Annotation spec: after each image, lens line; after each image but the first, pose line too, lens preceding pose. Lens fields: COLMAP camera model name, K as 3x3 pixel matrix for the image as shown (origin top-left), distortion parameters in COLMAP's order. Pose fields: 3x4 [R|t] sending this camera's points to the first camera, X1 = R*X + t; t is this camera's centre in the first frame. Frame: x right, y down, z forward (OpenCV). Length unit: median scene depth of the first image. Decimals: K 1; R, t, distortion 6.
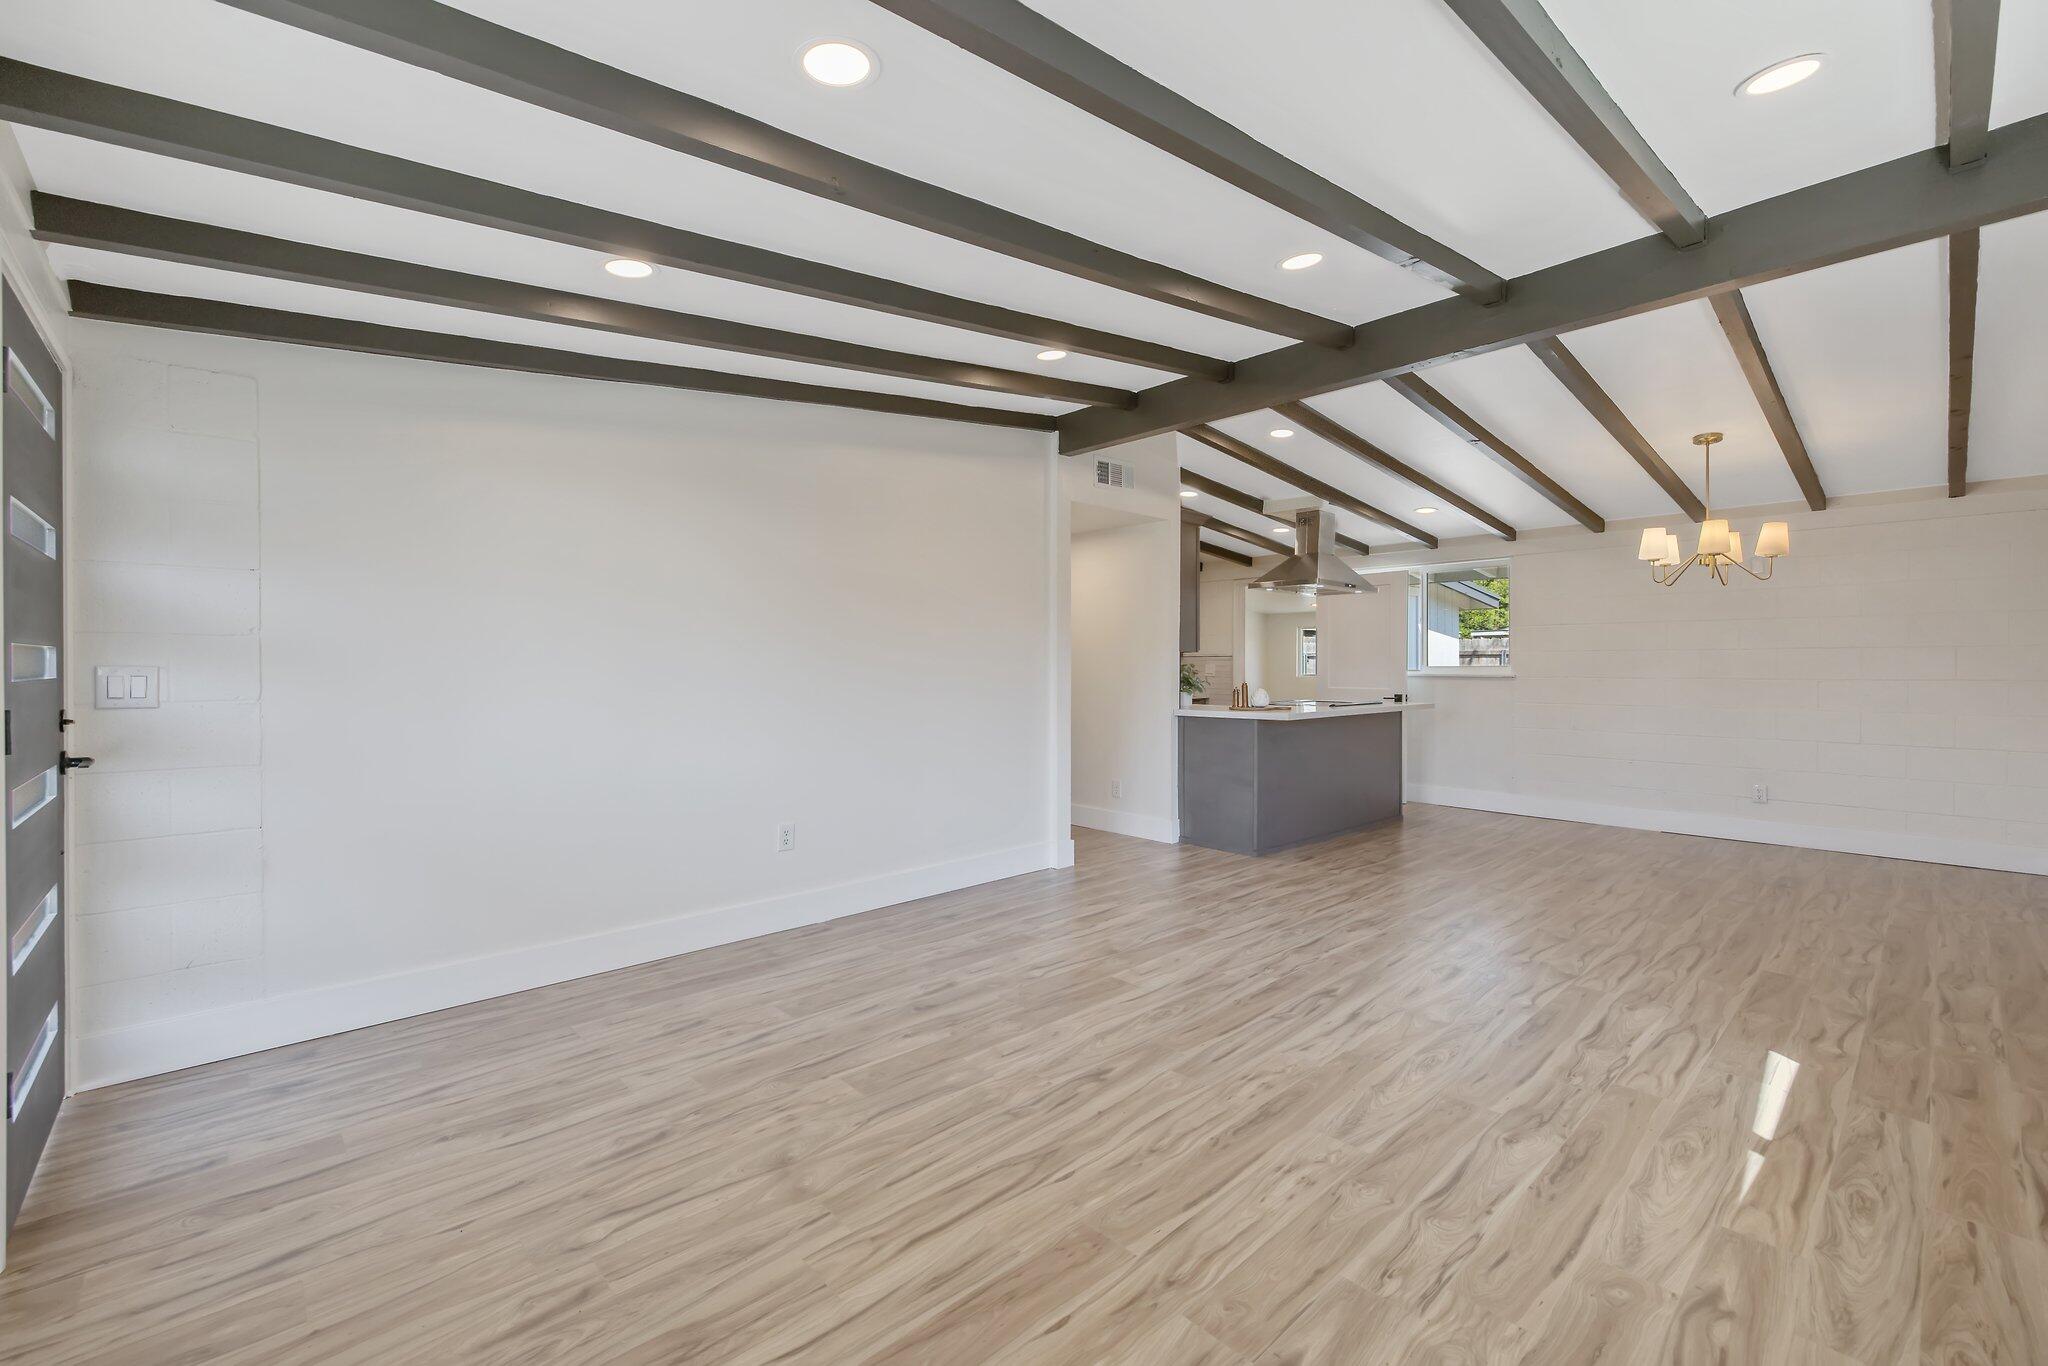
lens RADIAL K [[865.9, 0, 1025.4], [0, 865.9, 653.0], [0, 0, 1]] dist [-0.002849, -0.000573]
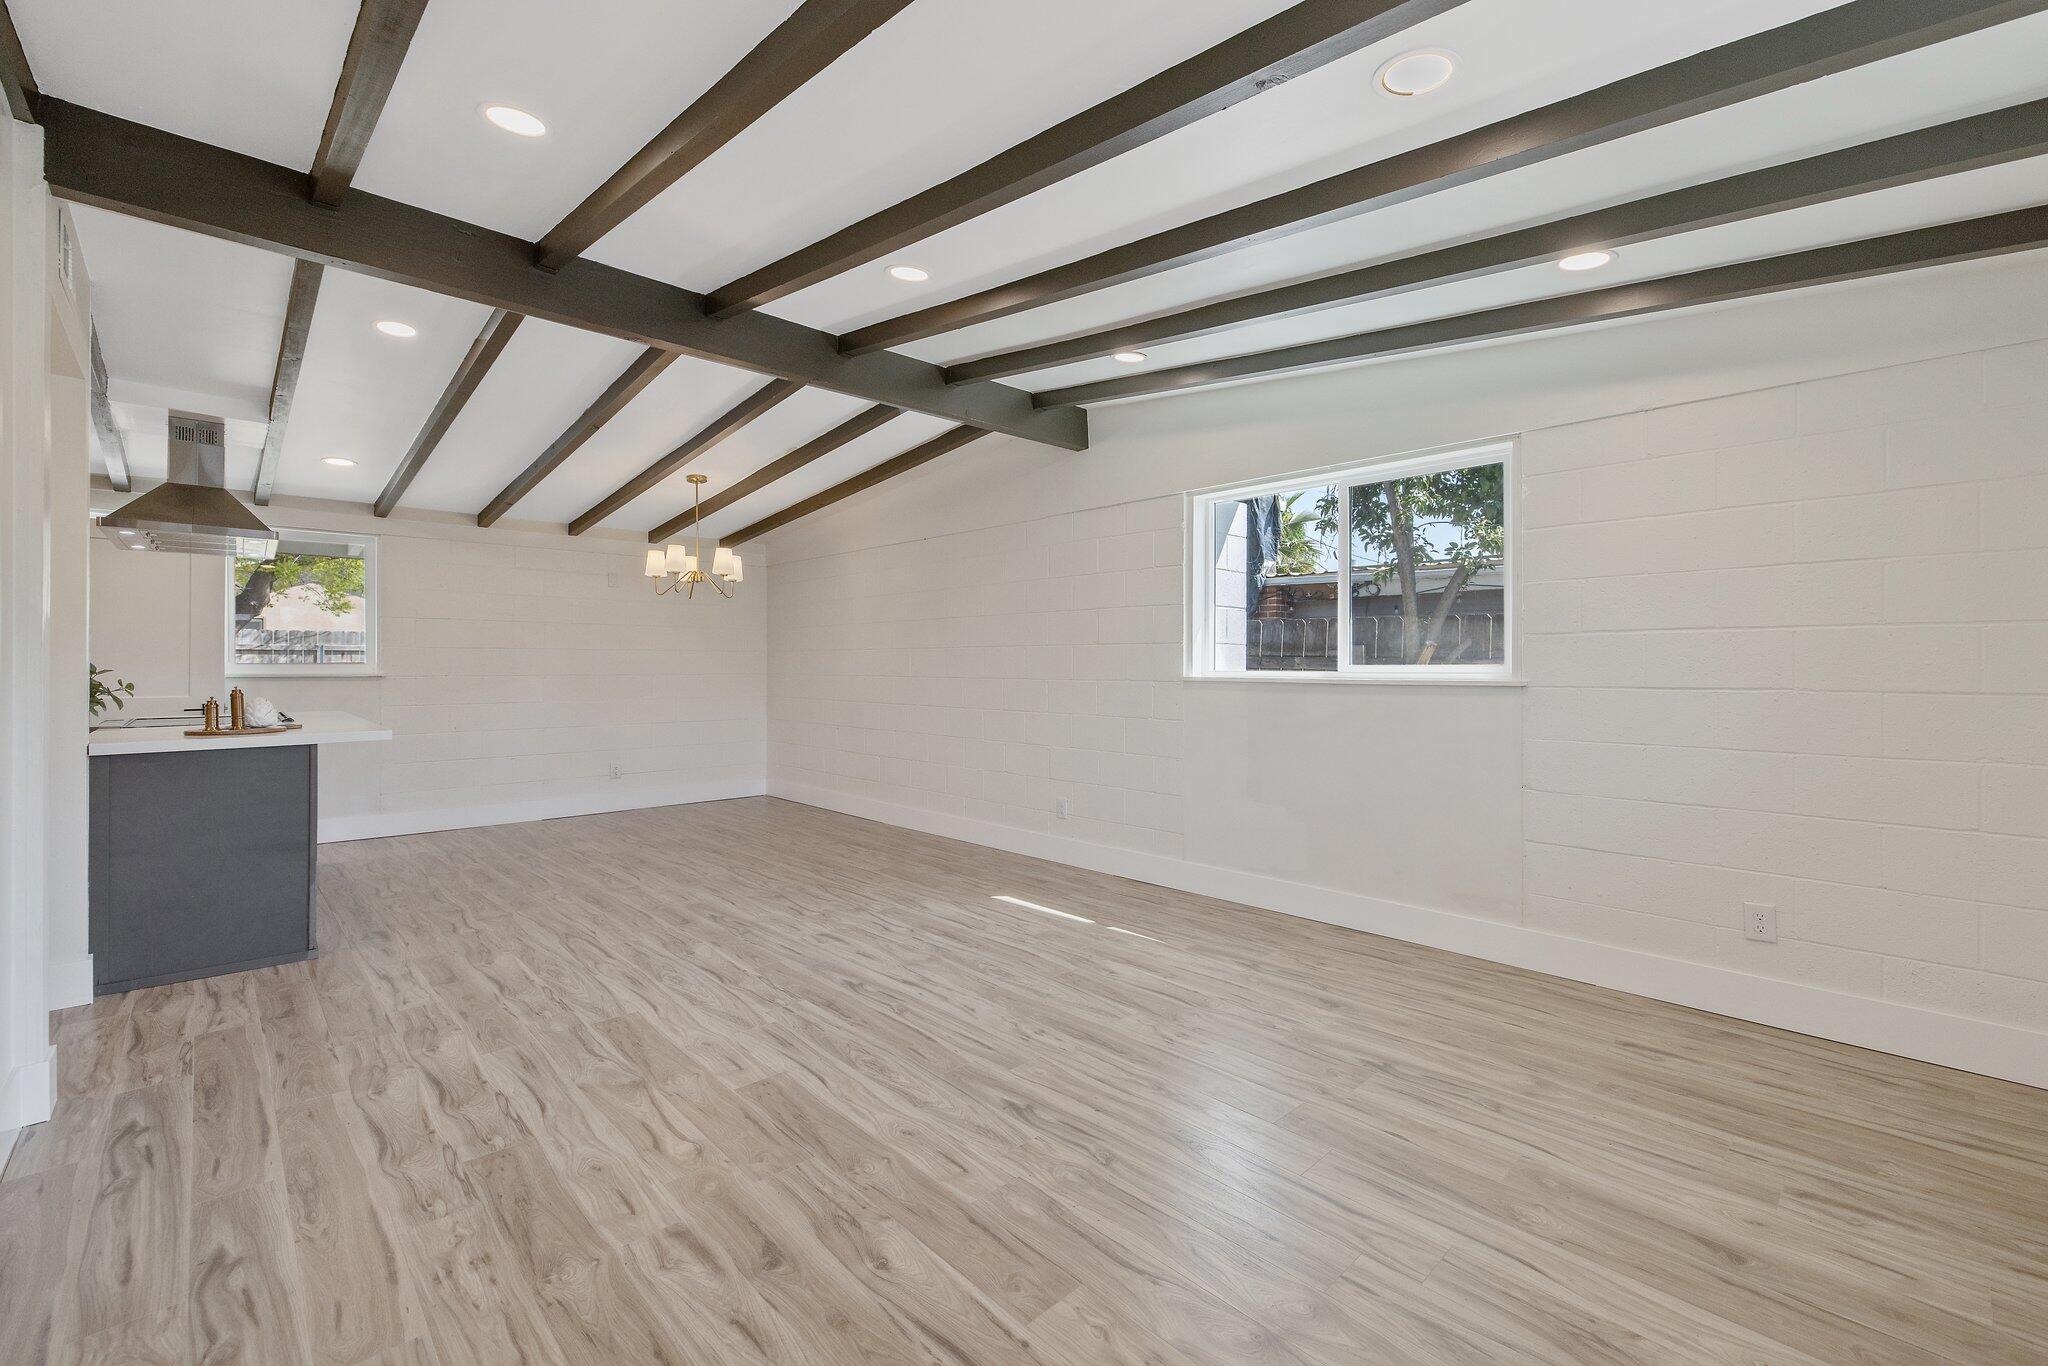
lens RADIAL K [[865.9, 0, 1033.2], [0, 865.9, 671.3], [0, 0, 1]] dist [-0.002849, -0.000573]
pose [[-0.019446, -0.006367, 0.999791, -0.743071], [-0.012307, 0.999905, 0.006128, 0.017977], [-0.999735, -0.012185, -0.019522, 0.904221]]
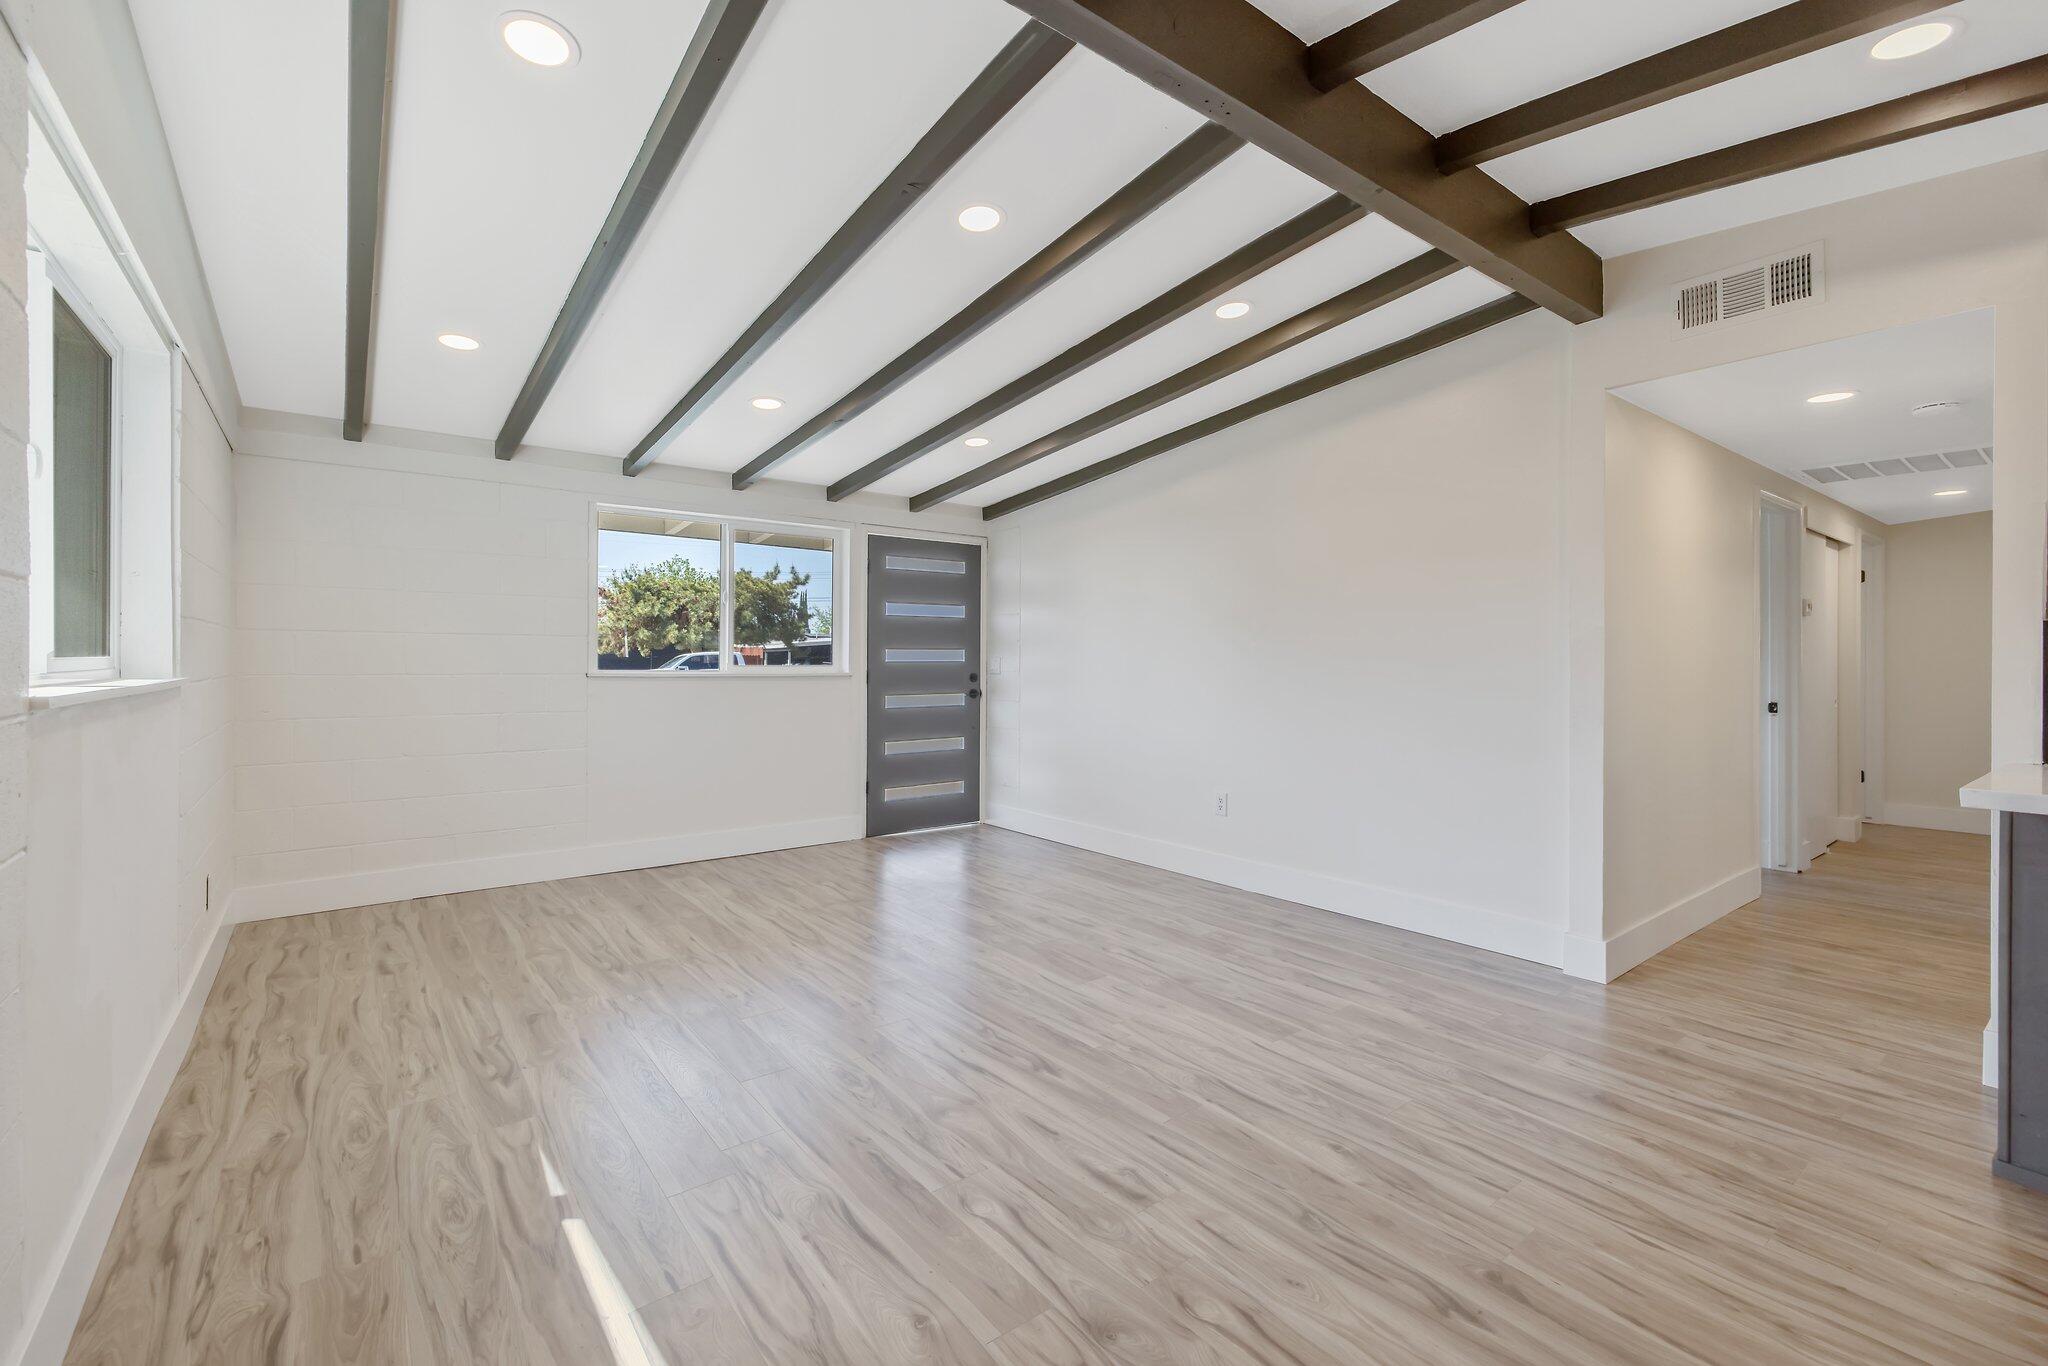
lens RADIAL K [[865.9, 0, 1017.1], [0, 865.9, 664.6], [0, 0, 1]] dist [-0.002849, -0.000573]
pose [[-0.090515, 0.007161, -0.995869, 1.269953], [0.012174, 0.999907, 0.006083, 0.019796], [0.995821, -0.011573, -0.090593, 1.168273]]
